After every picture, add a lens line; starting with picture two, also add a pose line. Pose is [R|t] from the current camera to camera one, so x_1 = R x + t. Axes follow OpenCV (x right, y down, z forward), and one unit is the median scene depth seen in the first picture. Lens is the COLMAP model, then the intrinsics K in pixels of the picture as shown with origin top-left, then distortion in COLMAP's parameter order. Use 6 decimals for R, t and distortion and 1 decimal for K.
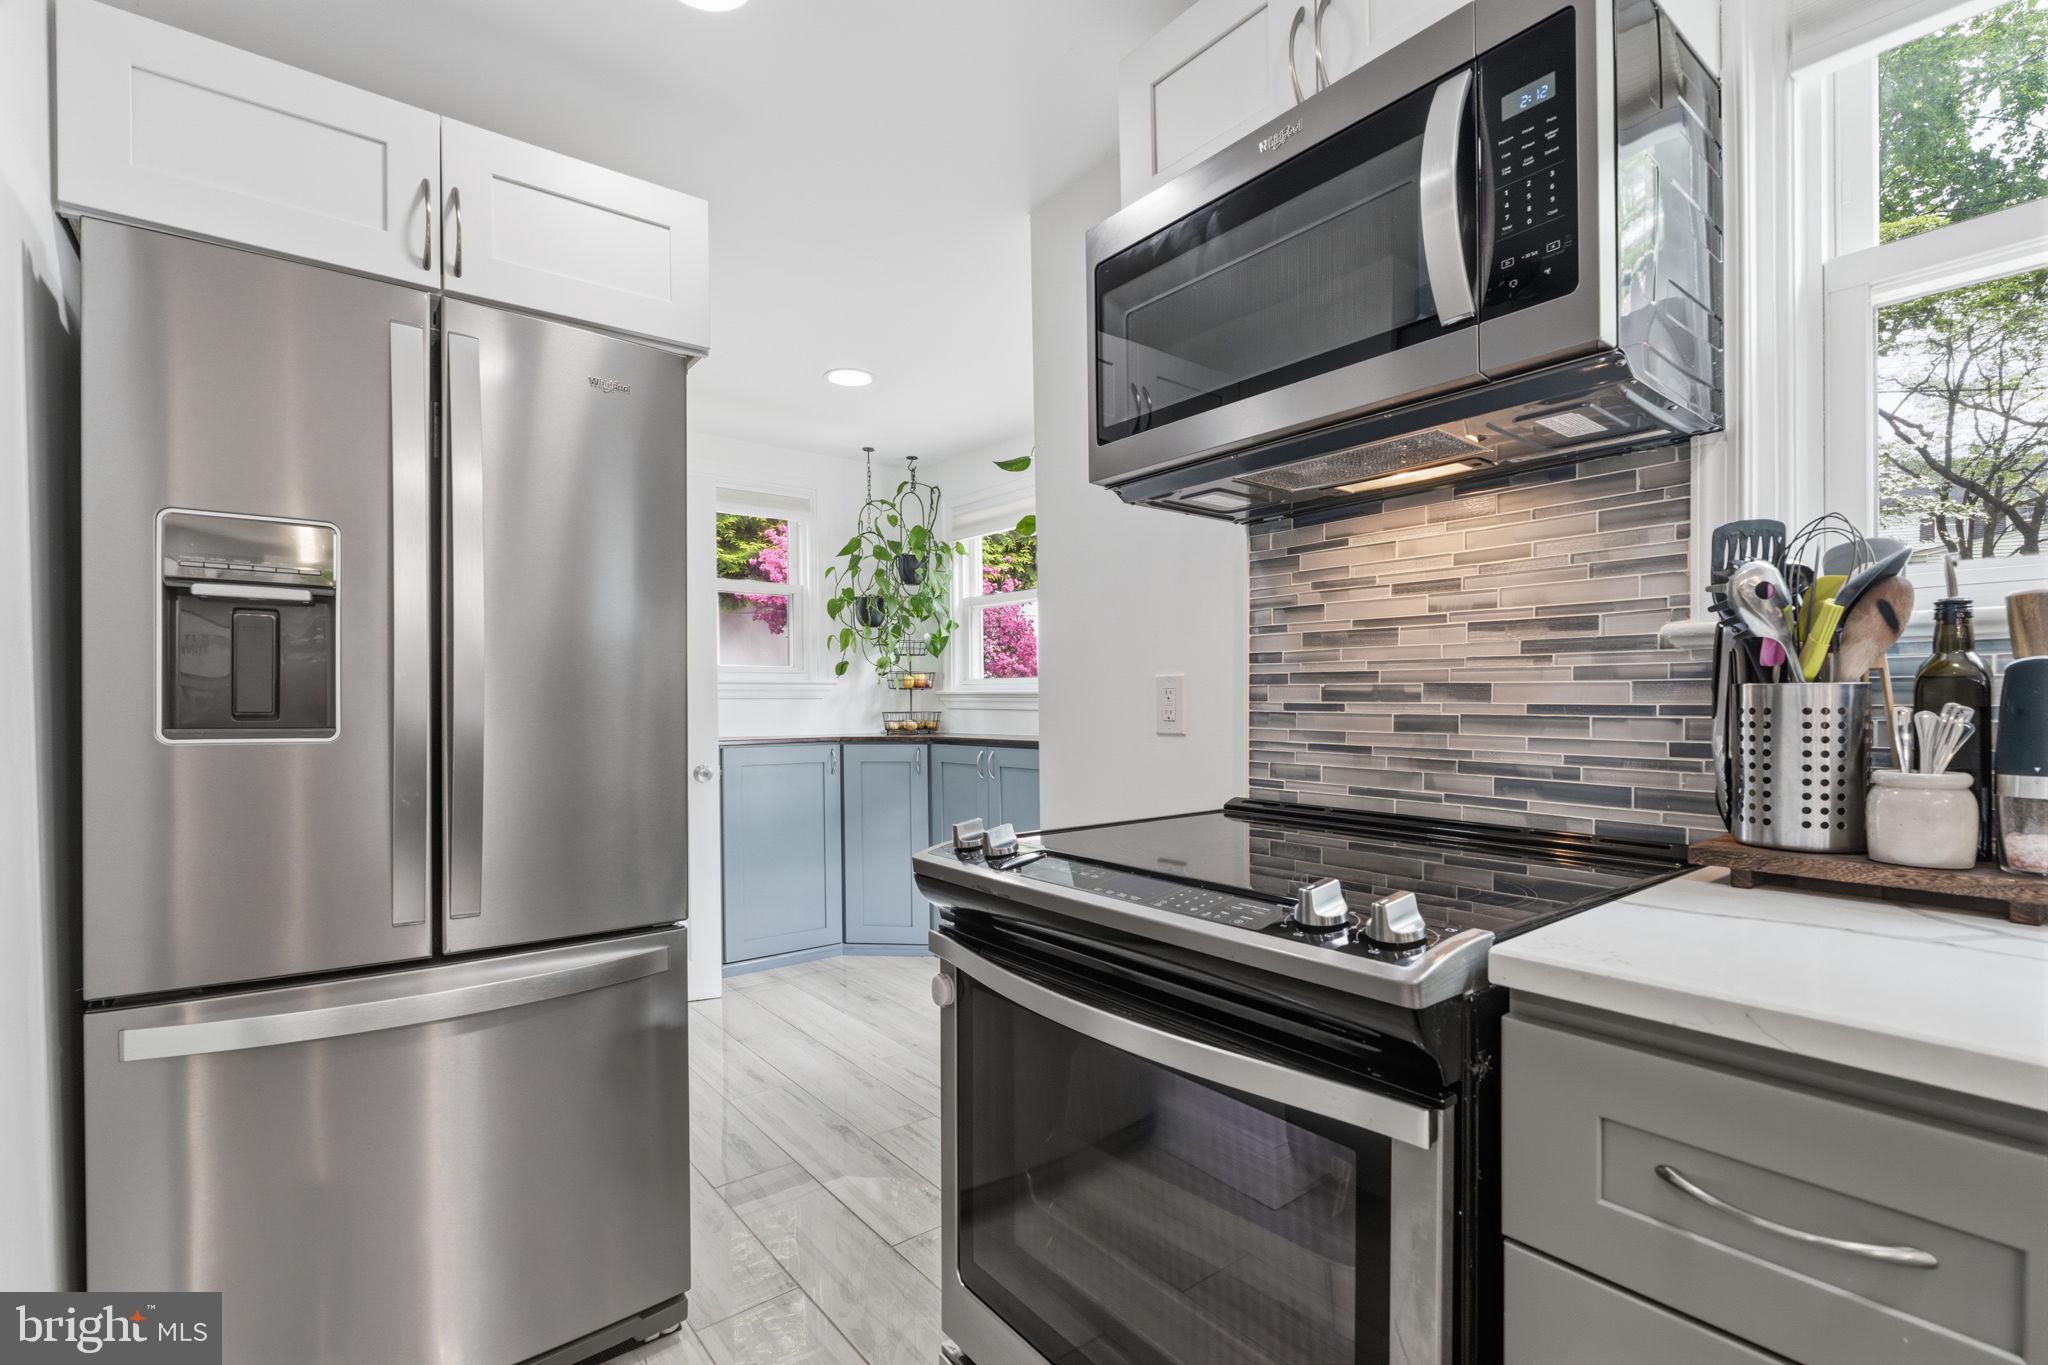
lens RADIAL K [[926.3, 0, 1036.6], [0, 926.3, 699.7], [0, 0, 1]] dist [-0.002958, 0.001104]
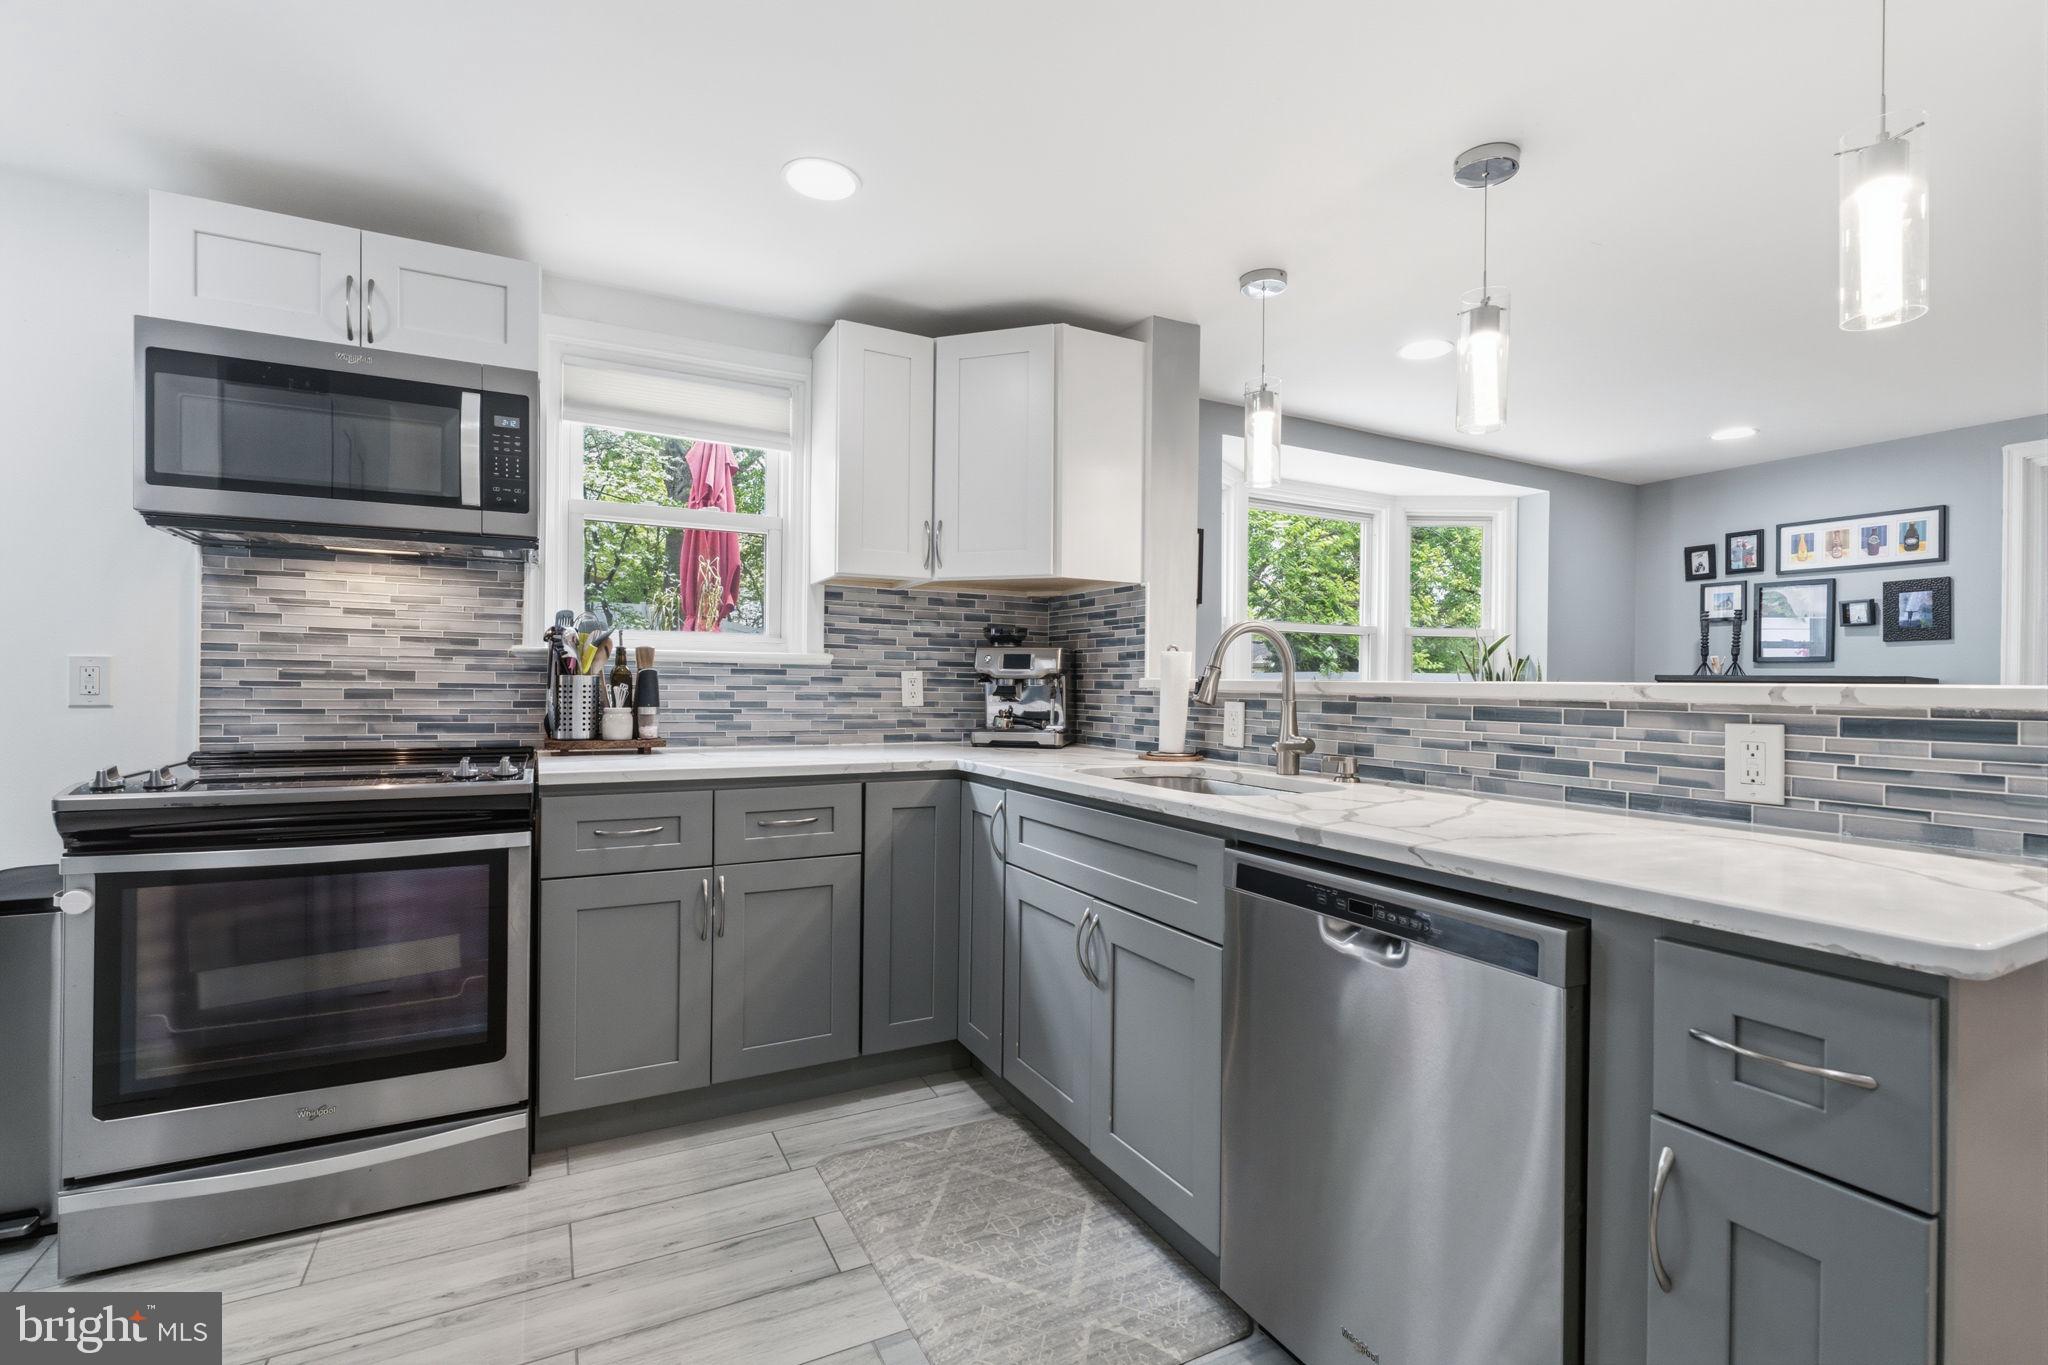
lens RADIAL K [[926.3, 0, 1035.7], [0, 926.3, 684.0], [0, 0, 1]] dist [-0.002958, 0.001104]
pose [[0.184097, 0.004937, 0.982896, -0.947315], [-0.011045, 0.999935, -0.002954, -0.000465], [-0.982846, -0.010313, 0.184139, -0.465891]]
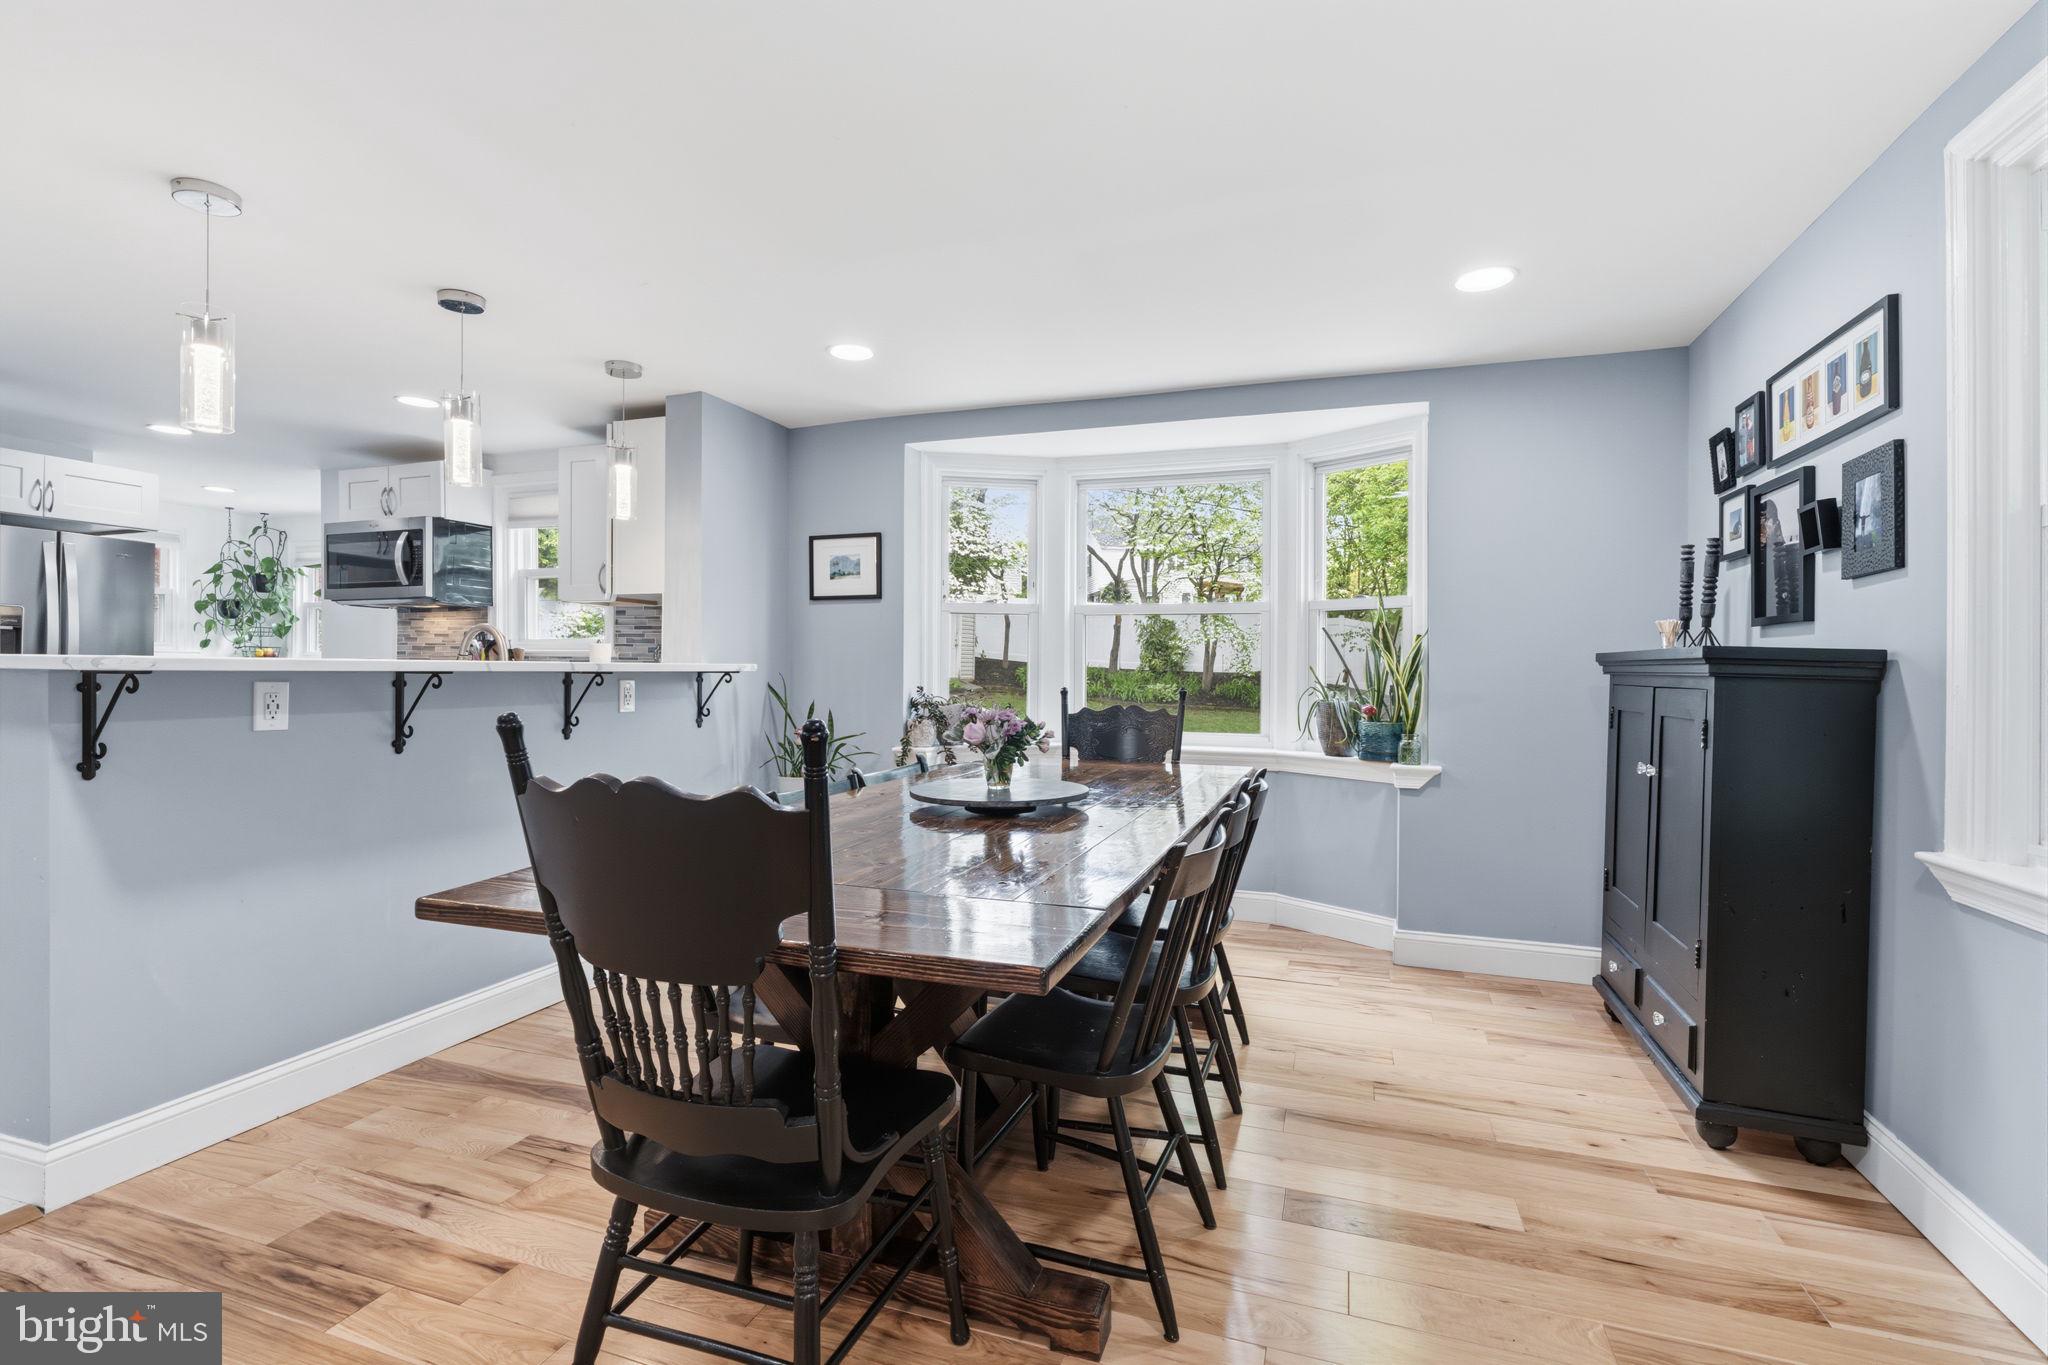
lens RADIAL K [[926.3, 0, 1028.1], [0, 926.3, 669.9], [0, 0, 1]] dist [-0.002958, 0.001104]
pose [[0.853136, 0.015247, 0.521466, 0.464708], [-0.014788, 0.999878, -0.005041, -0.003860], [-0.521479, -0.003410, 0.853257, -3.021487]]
